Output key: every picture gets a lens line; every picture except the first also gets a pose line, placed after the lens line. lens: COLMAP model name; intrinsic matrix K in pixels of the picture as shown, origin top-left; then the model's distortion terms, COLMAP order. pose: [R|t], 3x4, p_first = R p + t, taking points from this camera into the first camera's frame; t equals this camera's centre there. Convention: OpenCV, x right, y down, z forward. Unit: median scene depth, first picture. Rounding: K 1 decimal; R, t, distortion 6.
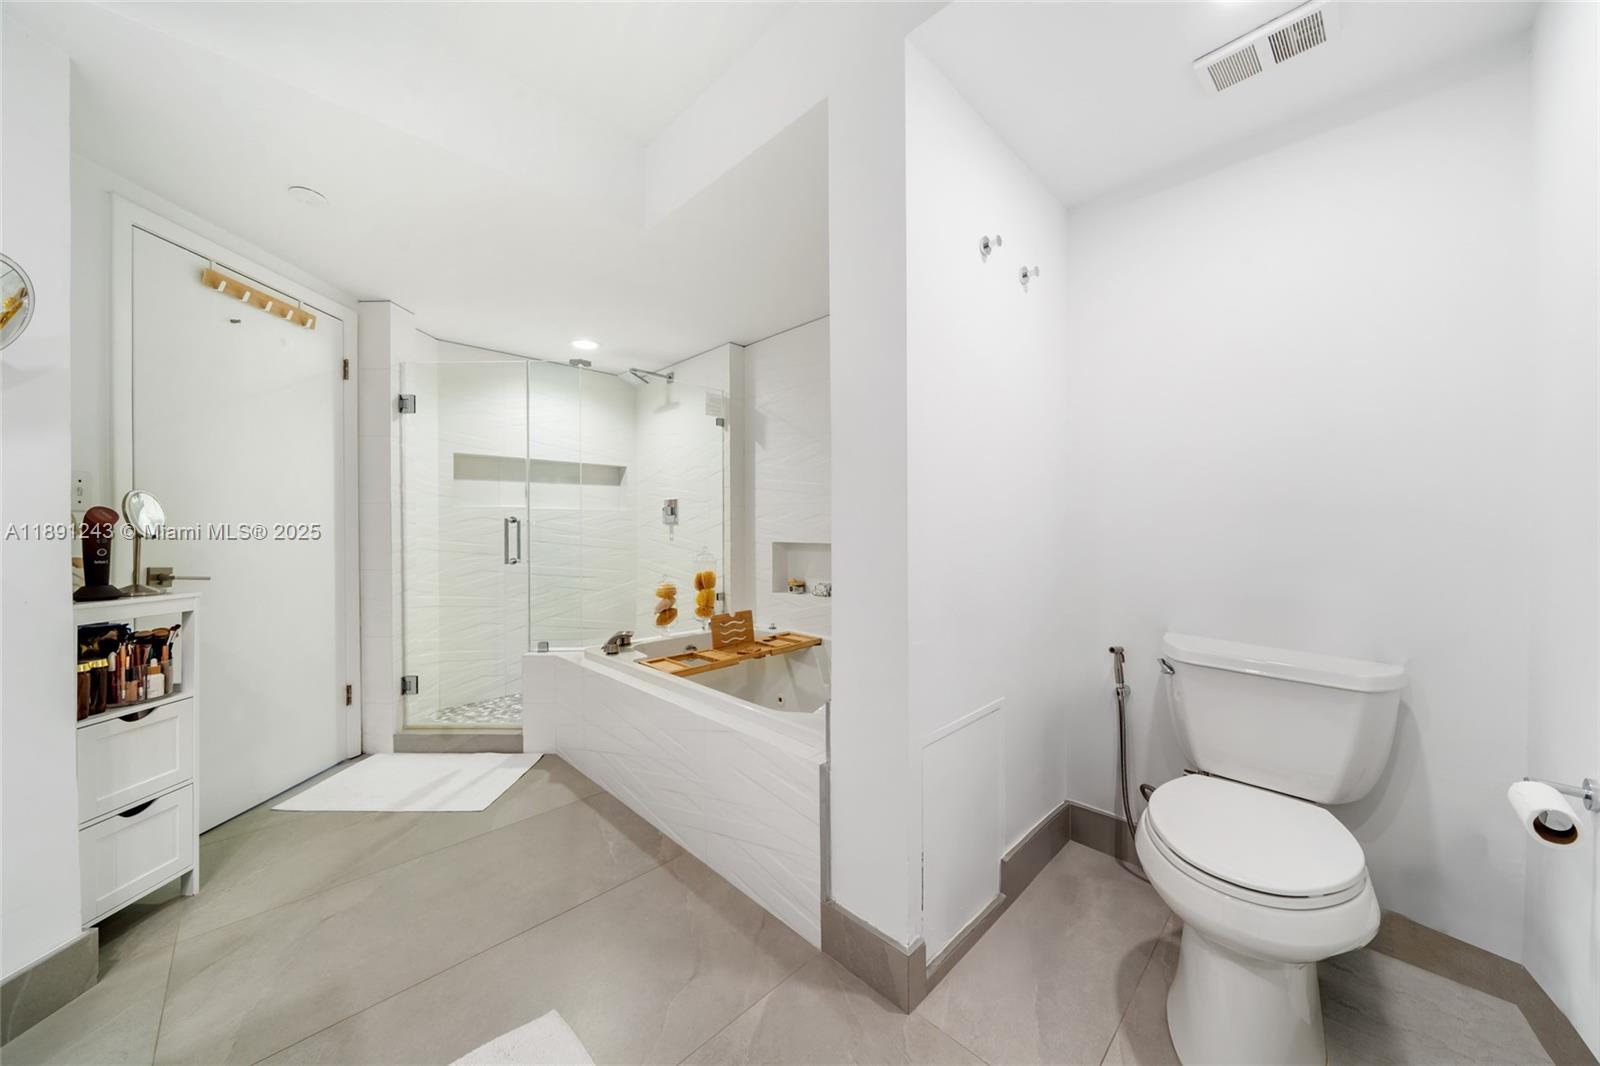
lens RADIAL K [[551.4, 0, 792.5], [0, 551.4, 530.3], [0, 0, 1]] dist [-0.006323, 0.000051]
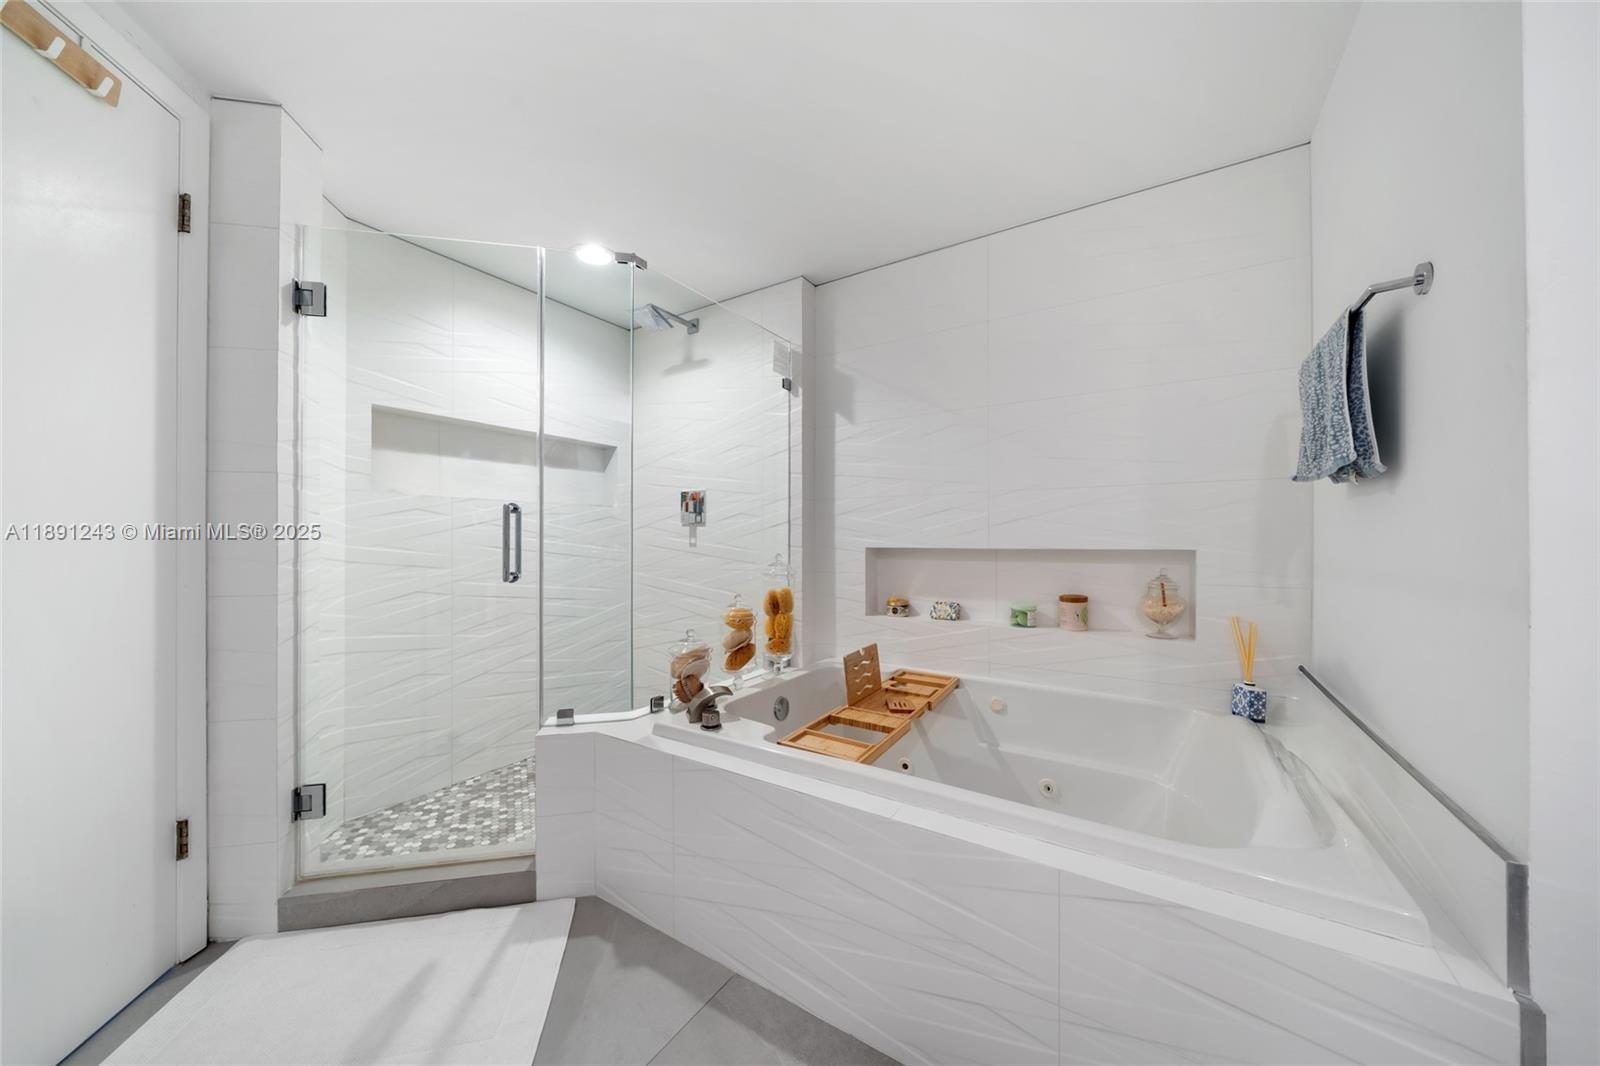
lens RADIAL K [[549.3, 0, 793.3], [0, 549.3, 538.1], [0, 0, 1]] dist [-0.003680, 0.000018]
pose [[0.976832, 0.003705, 0.213976, -0.328140], [-0.001482, 0.999943, -0.010549, 0.018673], [-0.214003, 0.009988, 0.976782, 0.340800]]
